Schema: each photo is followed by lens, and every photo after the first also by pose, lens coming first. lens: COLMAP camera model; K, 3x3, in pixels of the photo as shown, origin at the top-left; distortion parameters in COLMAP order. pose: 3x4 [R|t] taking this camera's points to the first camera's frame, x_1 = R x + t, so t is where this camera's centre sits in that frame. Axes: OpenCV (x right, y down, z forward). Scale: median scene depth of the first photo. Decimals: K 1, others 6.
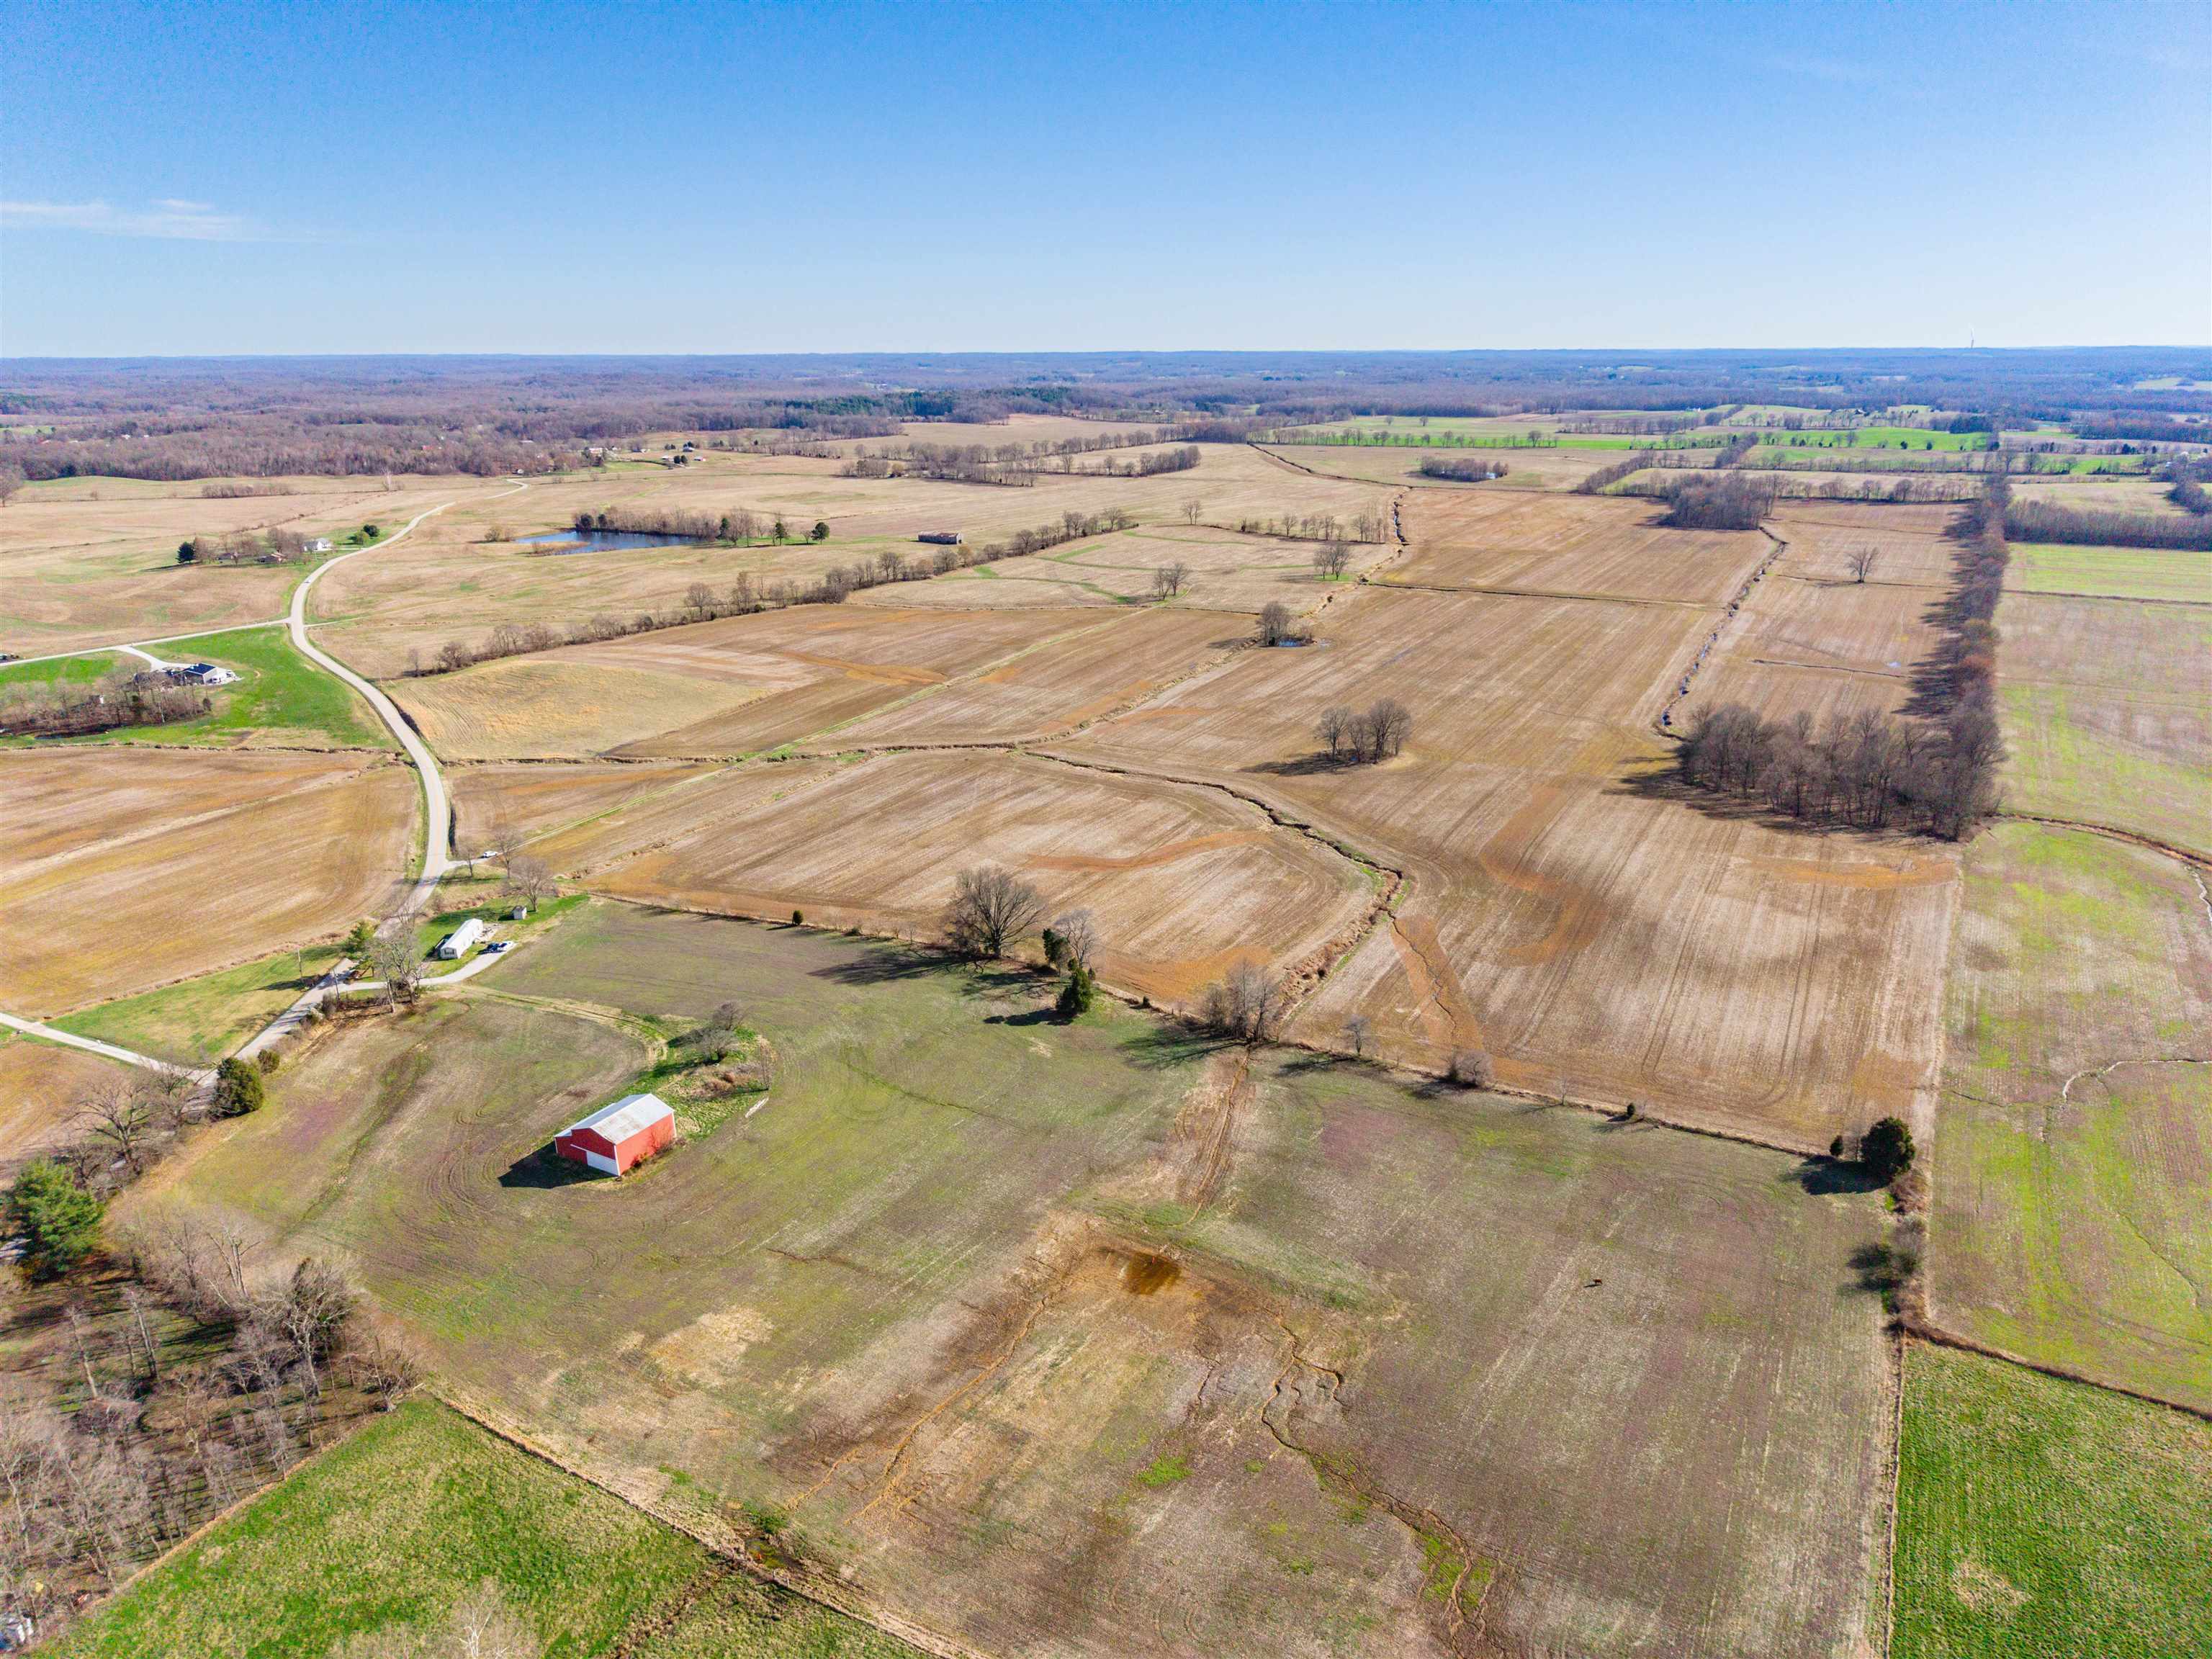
lens RADIAL K [[1553.1, 0, 1115.8], [0, 1553.1, 822.8], [0, 0, 1]] dist [0.027130, -0.038198]
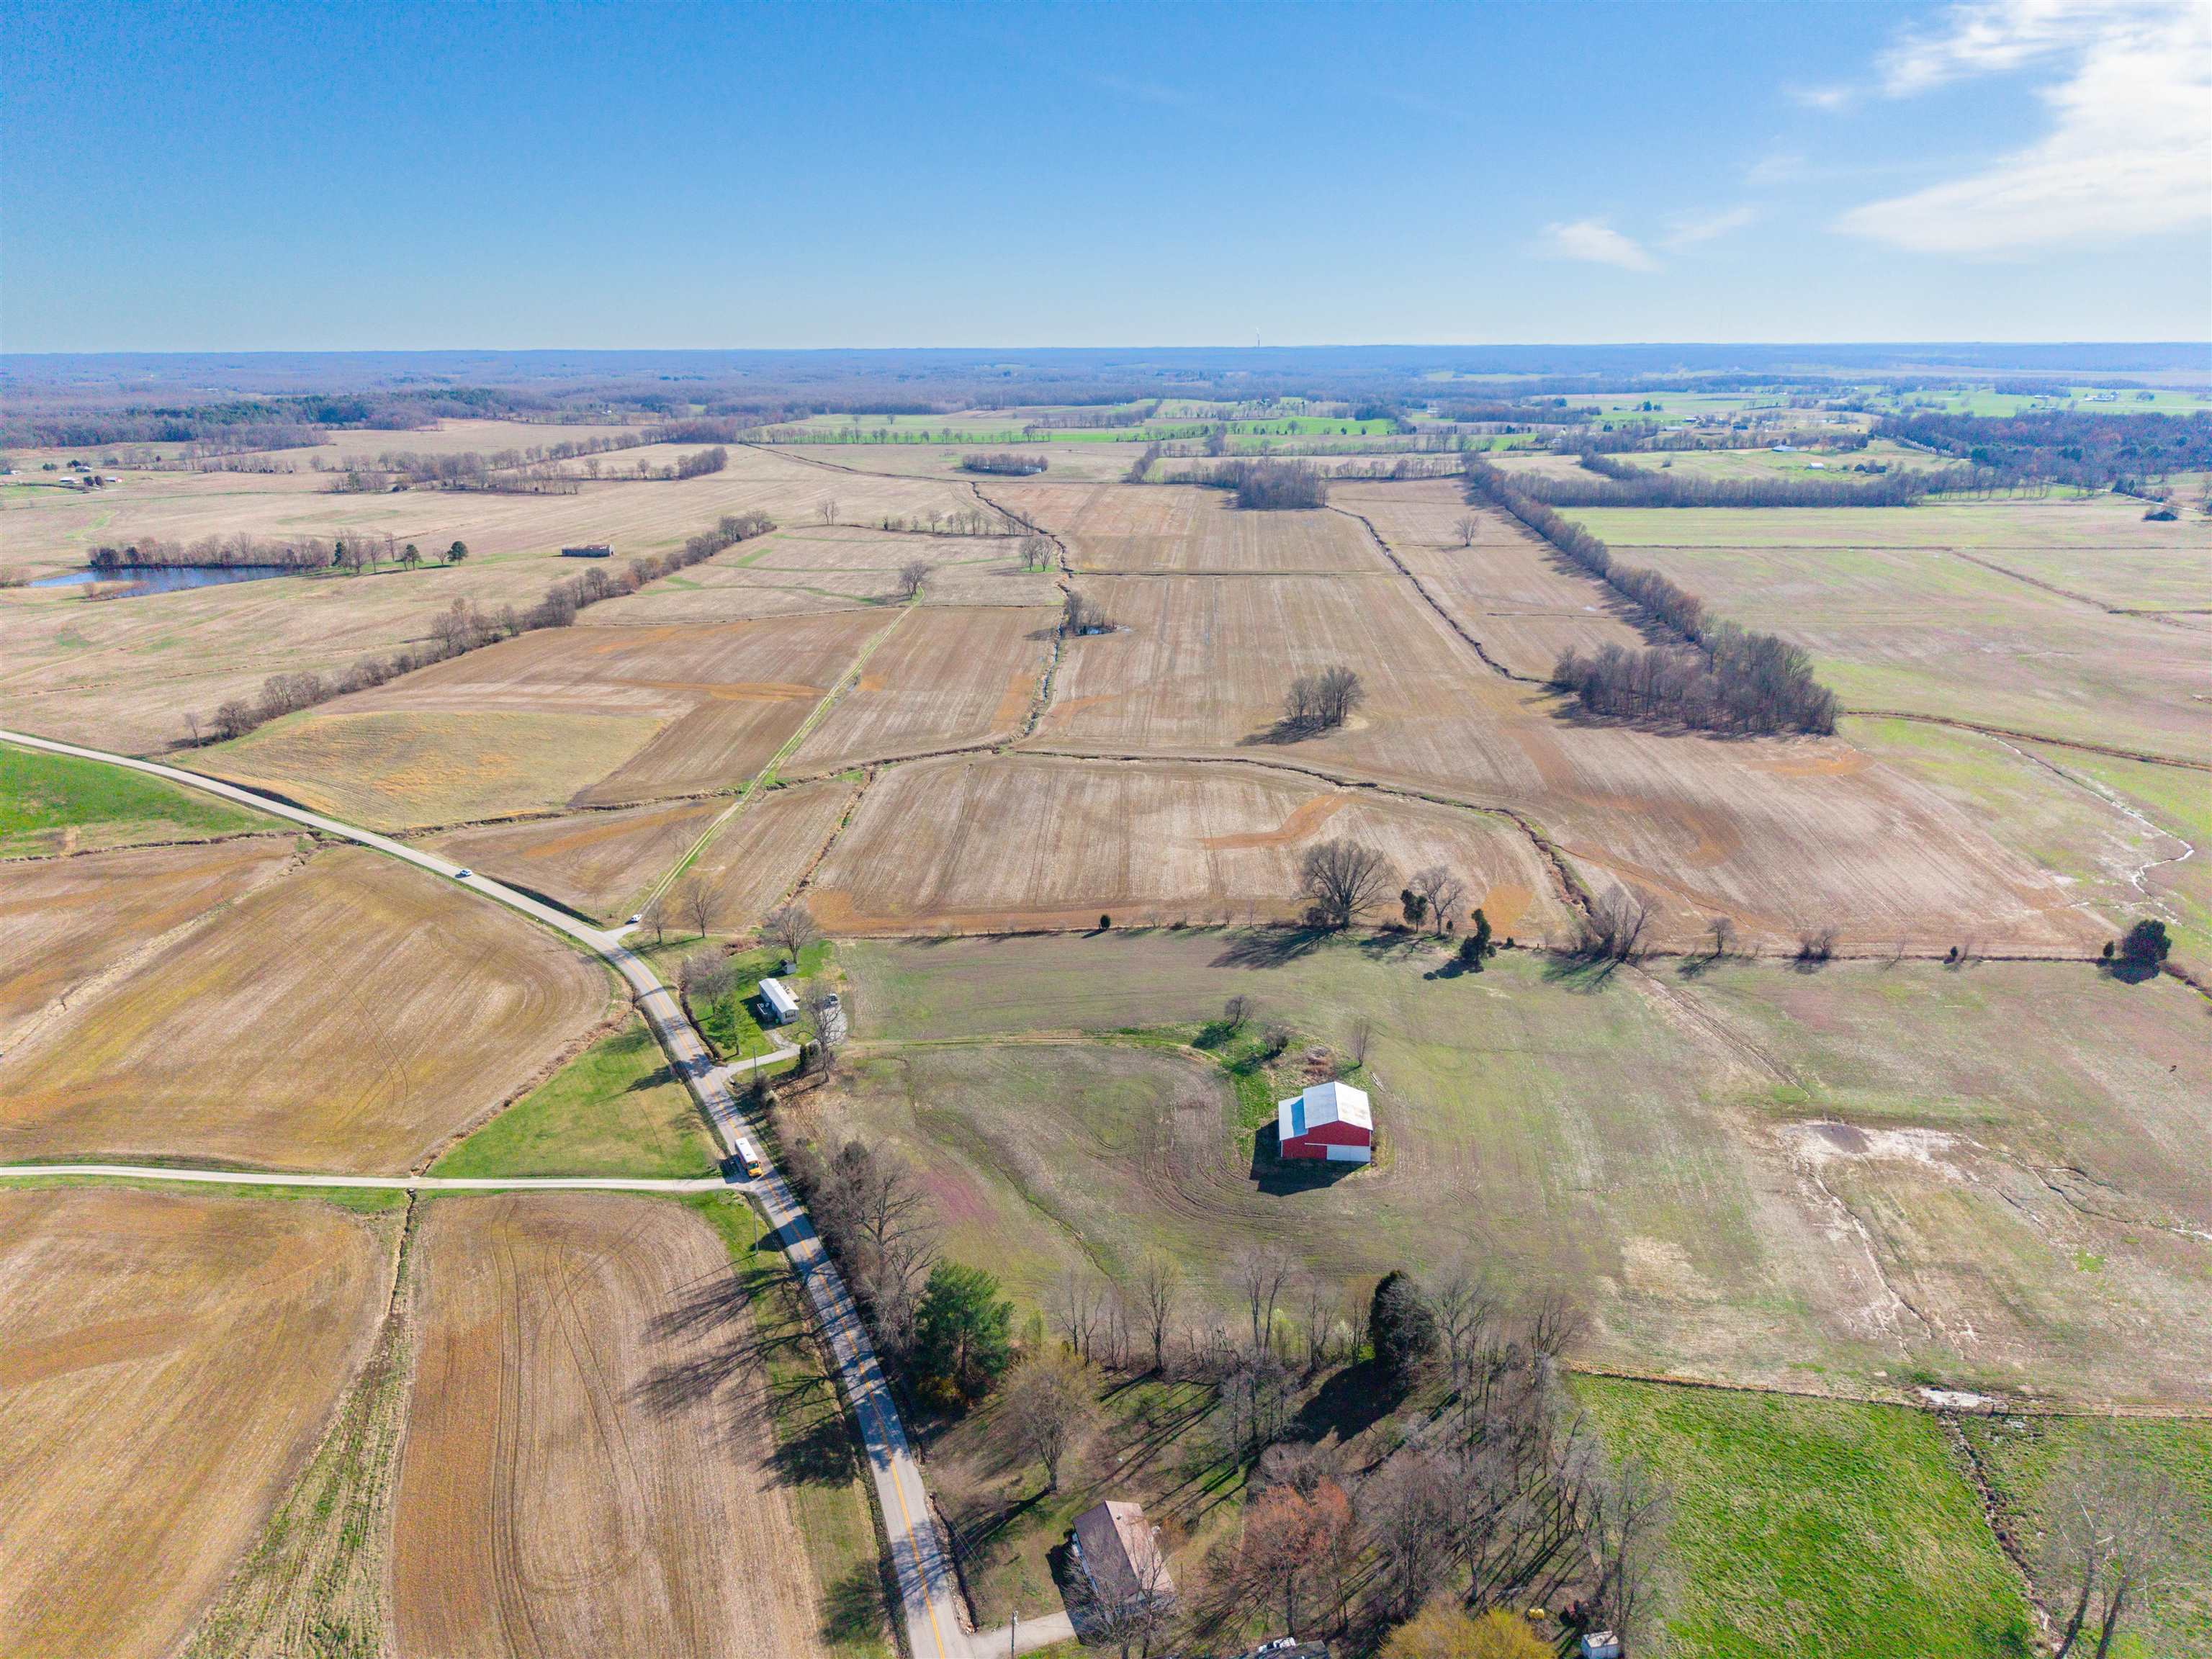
lens RADIAL K [[1505.9, 0, 1166.6], [0, 1505.9, 829.1], [0, 0, 1]] dist [0.007874, -0.009335]
pose [[0.908216, -0.128156, 0.398396, -0.150634], [0.122703, 0.991666, 0.039275, -0.008829], [-0.400109, 0.013215, 0.916372, 0.026027]]
